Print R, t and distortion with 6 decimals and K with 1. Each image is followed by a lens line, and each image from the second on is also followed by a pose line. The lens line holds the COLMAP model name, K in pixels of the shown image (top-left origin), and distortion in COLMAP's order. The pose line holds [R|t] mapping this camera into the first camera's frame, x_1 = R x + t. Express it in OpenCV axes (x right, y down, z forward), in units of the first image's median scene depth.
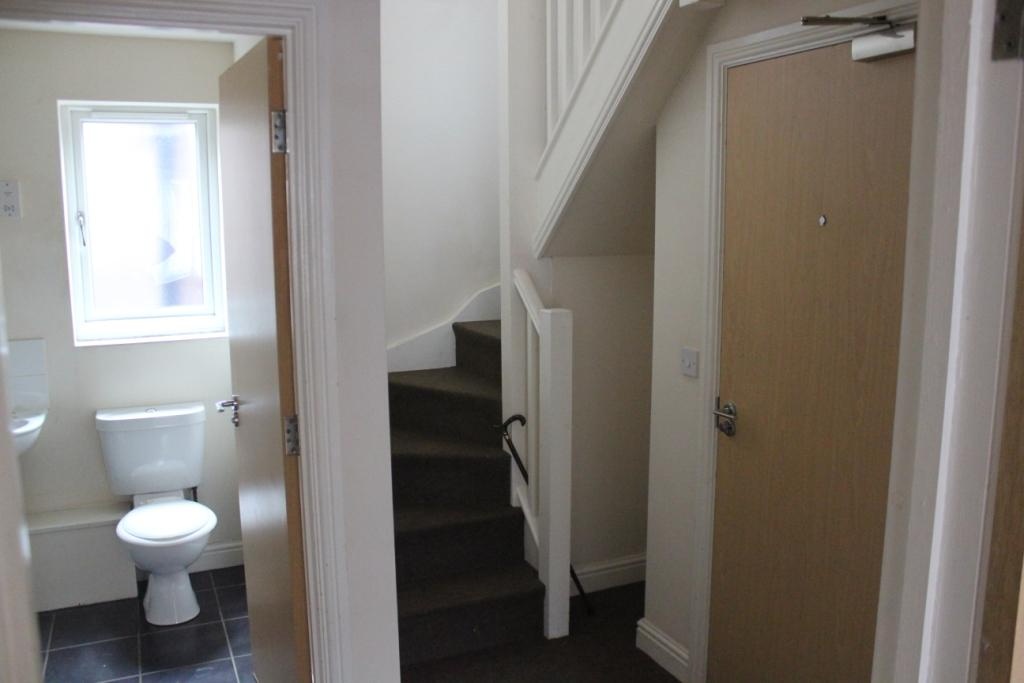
lens RADIAL K [[836.9, 0, 497.4], [0, 836.9, 332.6], [0, 0, 1]] dist [-0.080824, 0.000460]
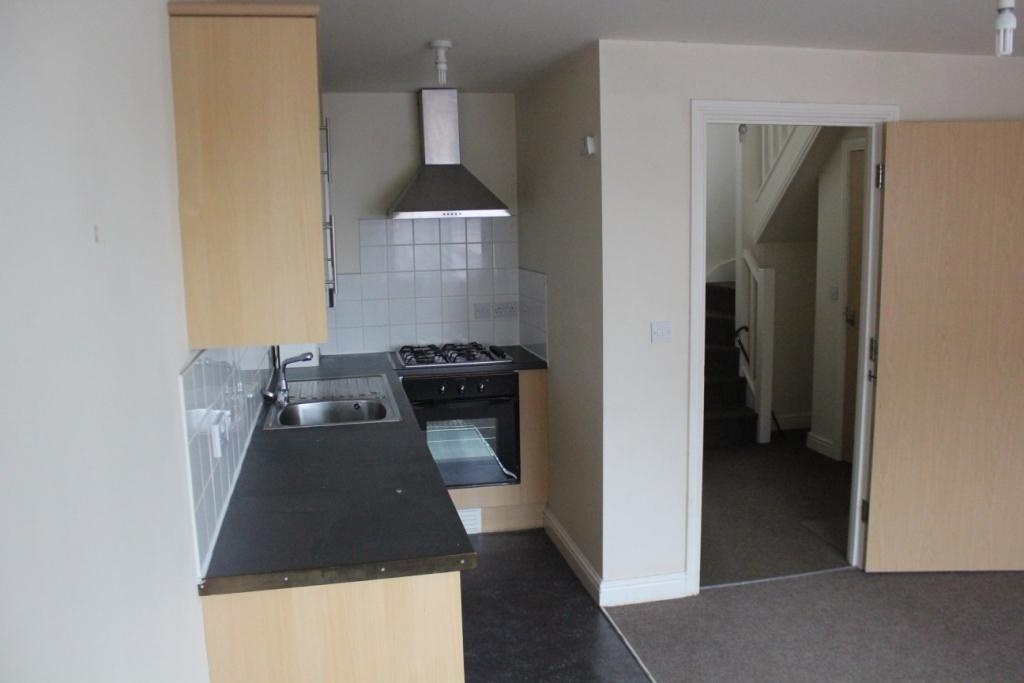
lens RADIAL K [[851.3, 0, 512.0], [0, 851.3, 341.5], [0, 0, 1]] dist [-0.058064, 0.008603]
pose [[0.976733, 0.017623, -0.213736, -0.079193], [-0.018892, 0.999814, -0.003898, 0.150659], [0.213627, 0.007845, 0.976884, -0.996871]]
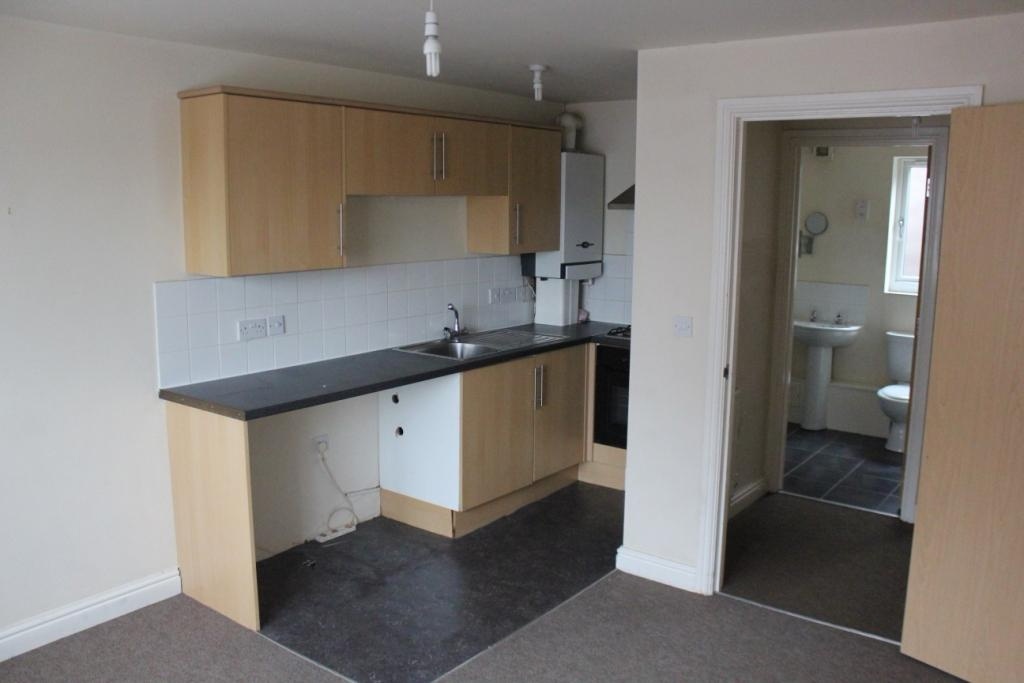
lens RADIAL K [[836.9, 0, 497.4], [0, 836.9, 332.6], [0, 0, 1]] dist [-0.080824, 0.000460]
pose [[0.463862, 0.143598, -0.874192, 0.717429], [-0.148535, 0.985413, 0.083052, 0.084850], [0.873367, 0.091323, 0.478425, -0.632210]]
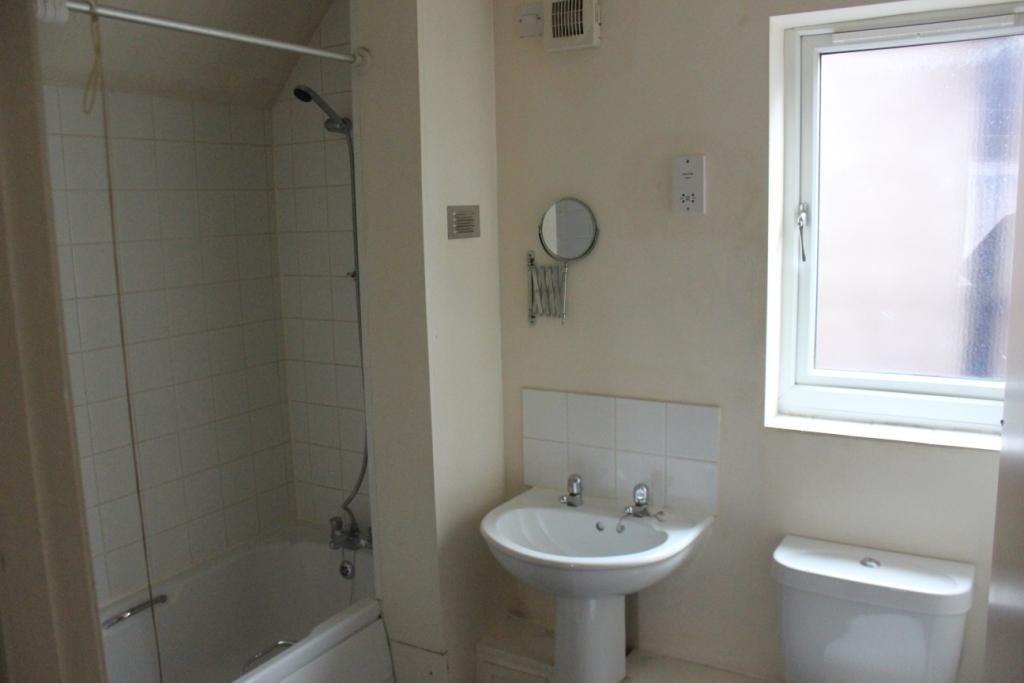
lens RADIAL K [[836.9, 0, 497.4], [0, 836.9, 332.6], [0, 0, 1]] dist [-0.080824, 0.000460]
pose [[0.571648, 0.107063, -0.813484, -0.143226], [-0.102069, 0.993028, 0.058967, -0.071446], [0.814126, 0.049323, 0.578590, 0.502409]]
